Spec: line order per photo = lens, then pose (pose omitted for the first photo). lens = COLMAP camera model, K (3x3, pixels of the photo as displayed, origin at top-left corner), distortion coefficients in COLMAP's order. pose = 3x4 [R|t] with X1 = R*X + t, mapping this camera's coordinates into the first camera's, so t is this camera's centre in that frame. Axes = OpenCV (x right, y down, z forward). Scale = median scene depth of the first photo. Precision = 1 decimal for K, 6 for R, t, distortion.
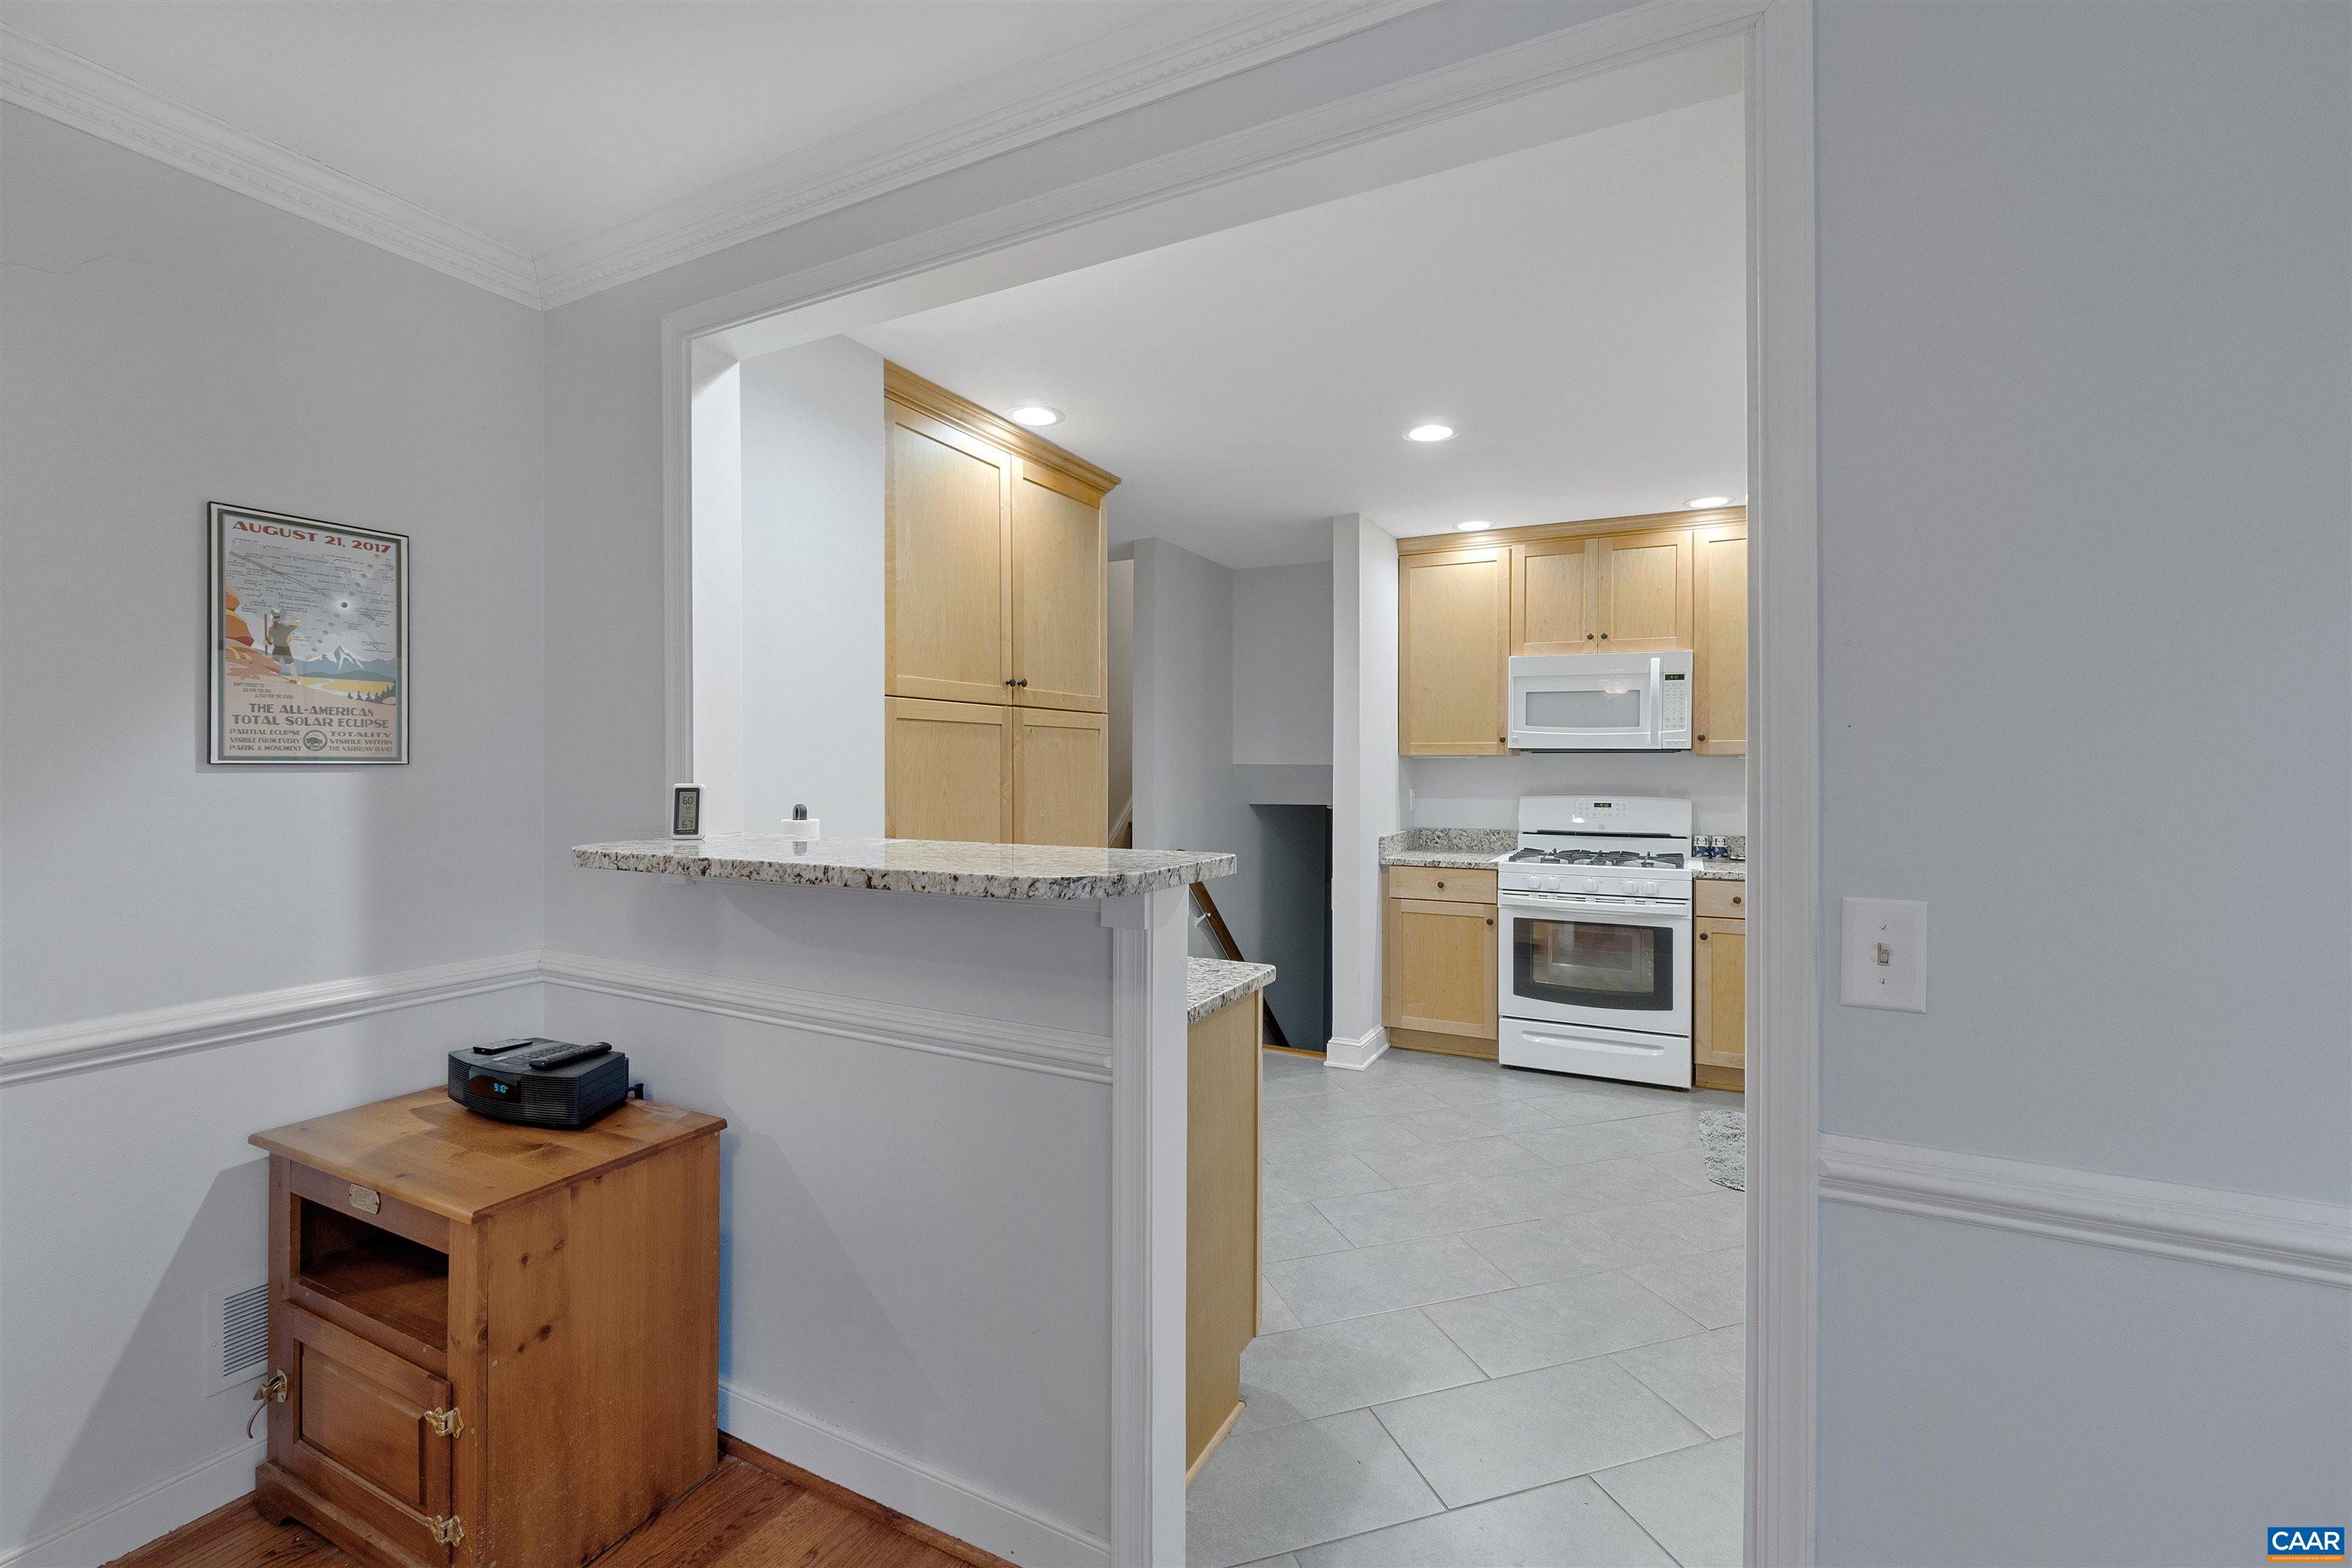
lens RADIAL K [[1002.1, 0, 1168.4], [0, 1002.1, 769.5], [0, 0, 1]] dist [-0.012341, 0.000286]
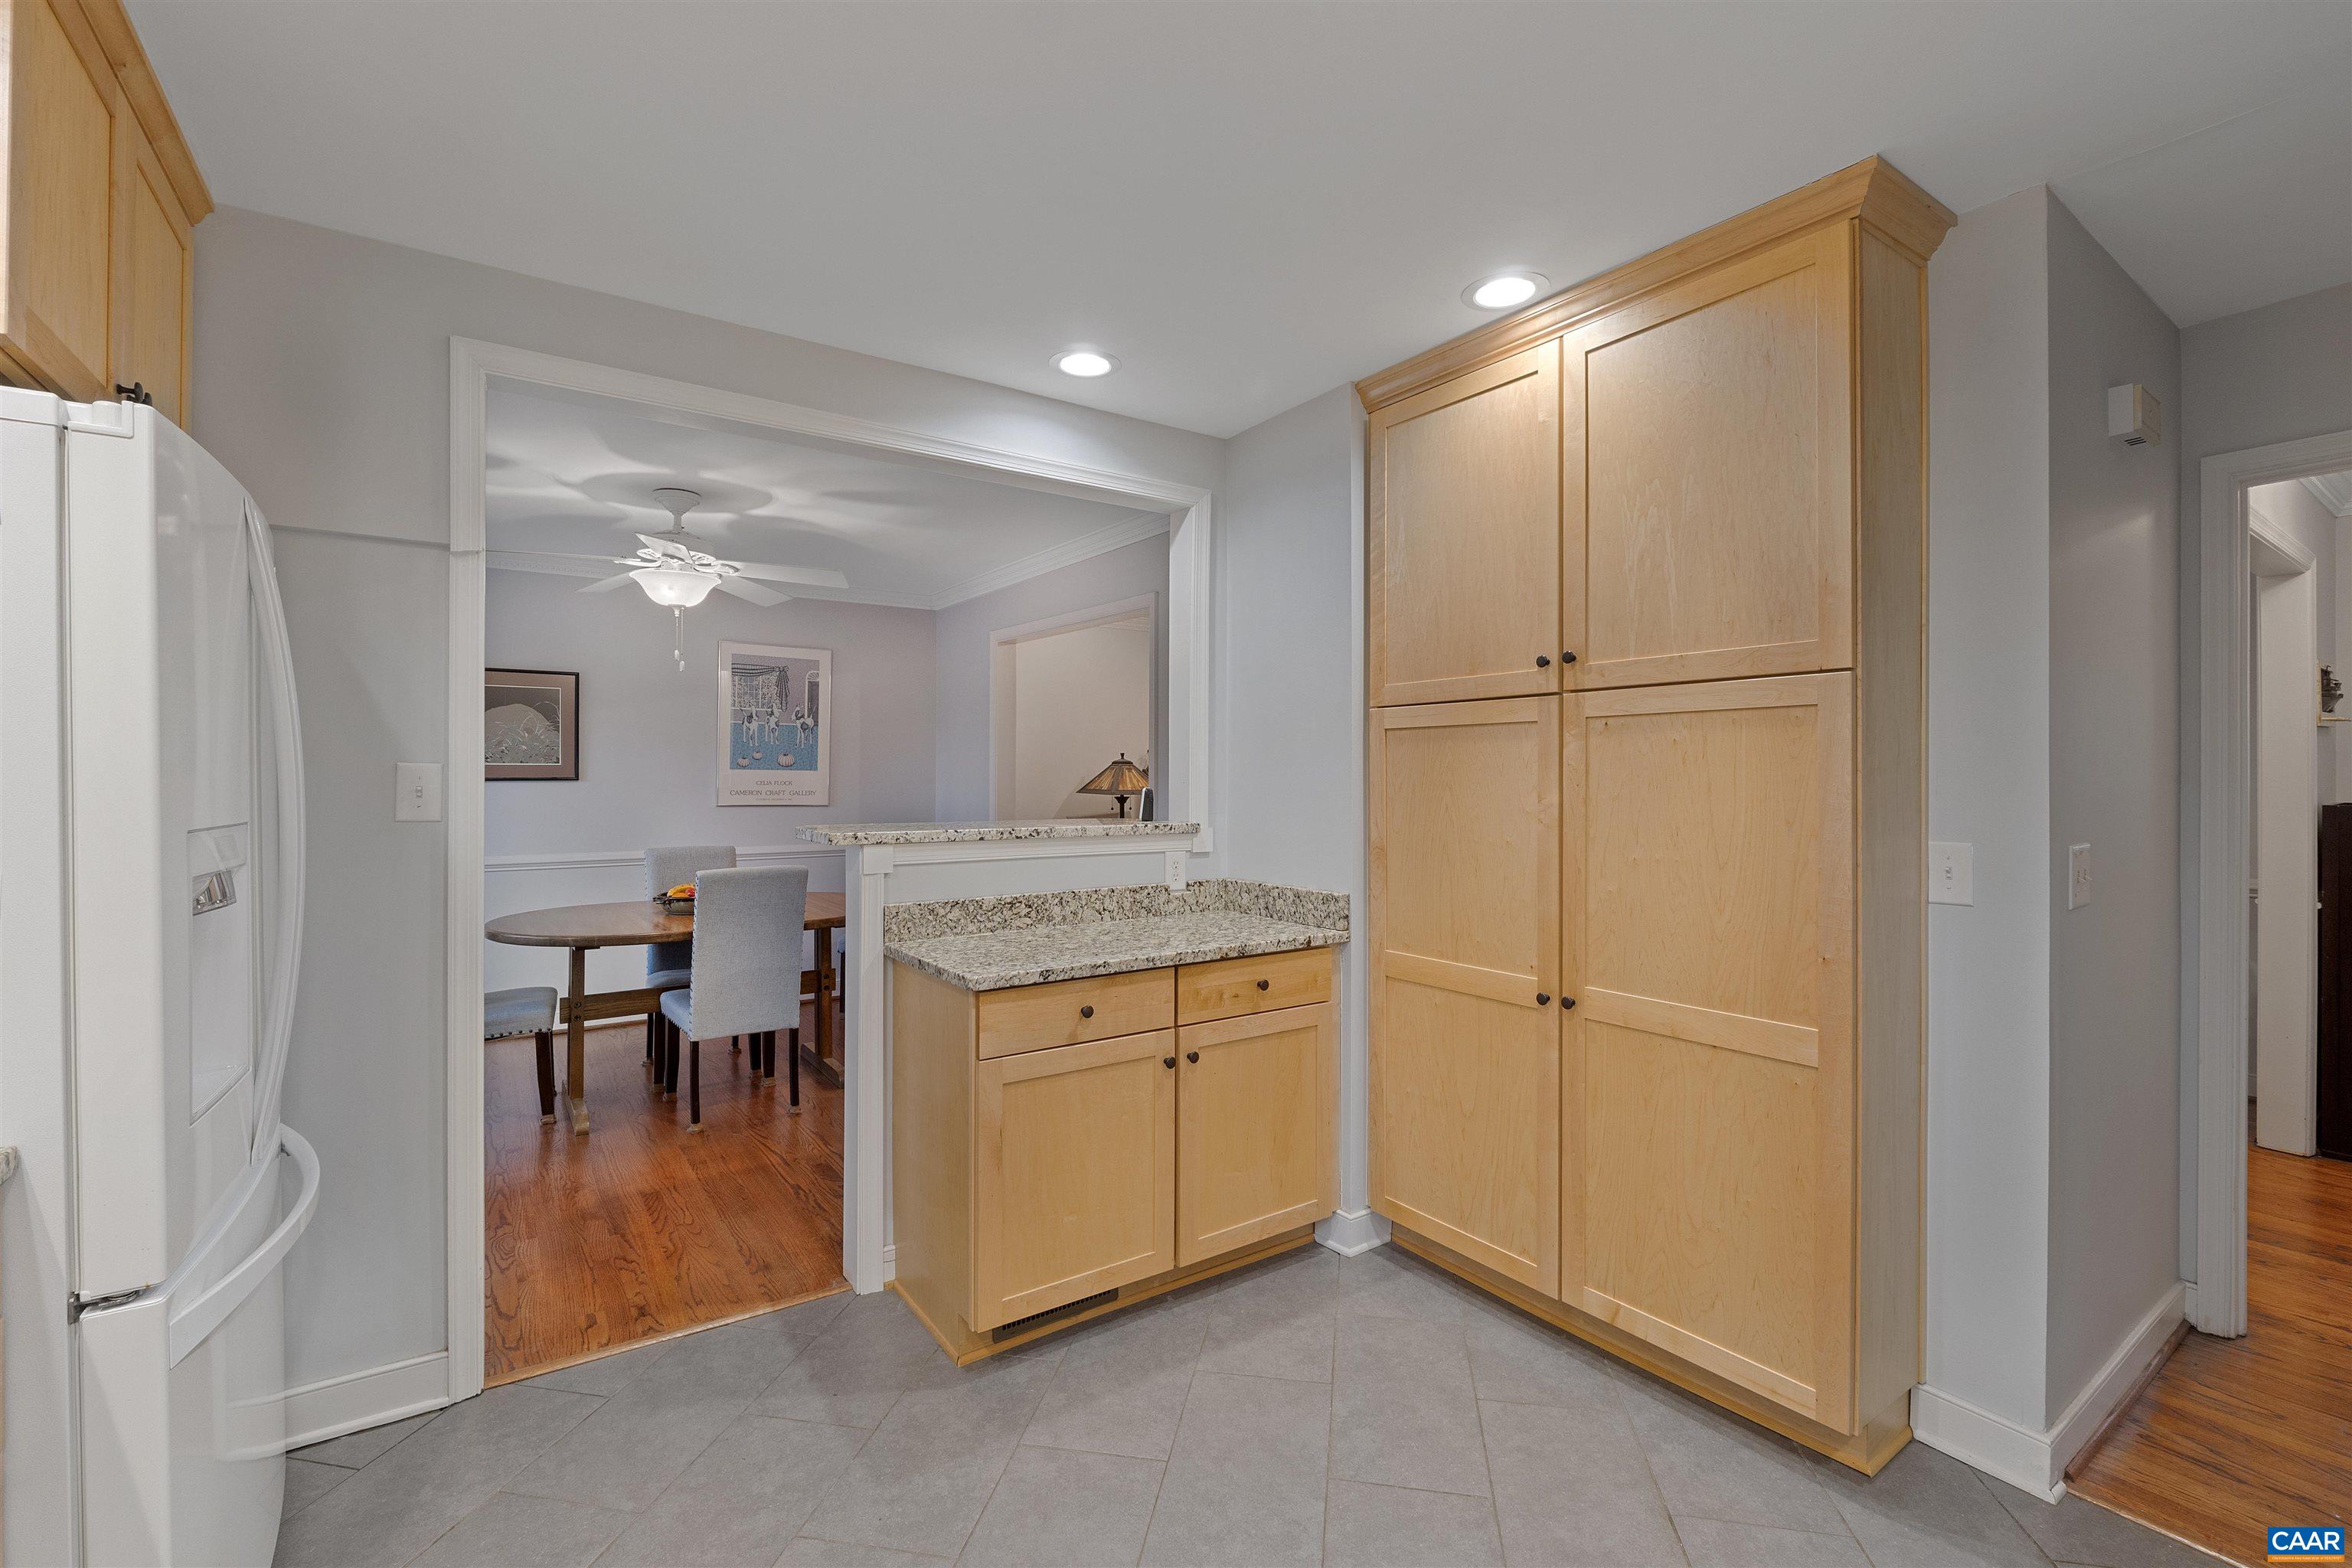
lens RADIAL K [[1002.1, 0, 1174.9], [0, 1002.1, 776.6], [0, 0, 1]] dist [-0.012341, 0.000286]
pose [[-0.459607, -0.001909, -0.888120, 0.443586], [-0.007082, 0.999974, 0.001516, -0.002800], [0.888094, 0.006987, -0.459609, 0.809921]]
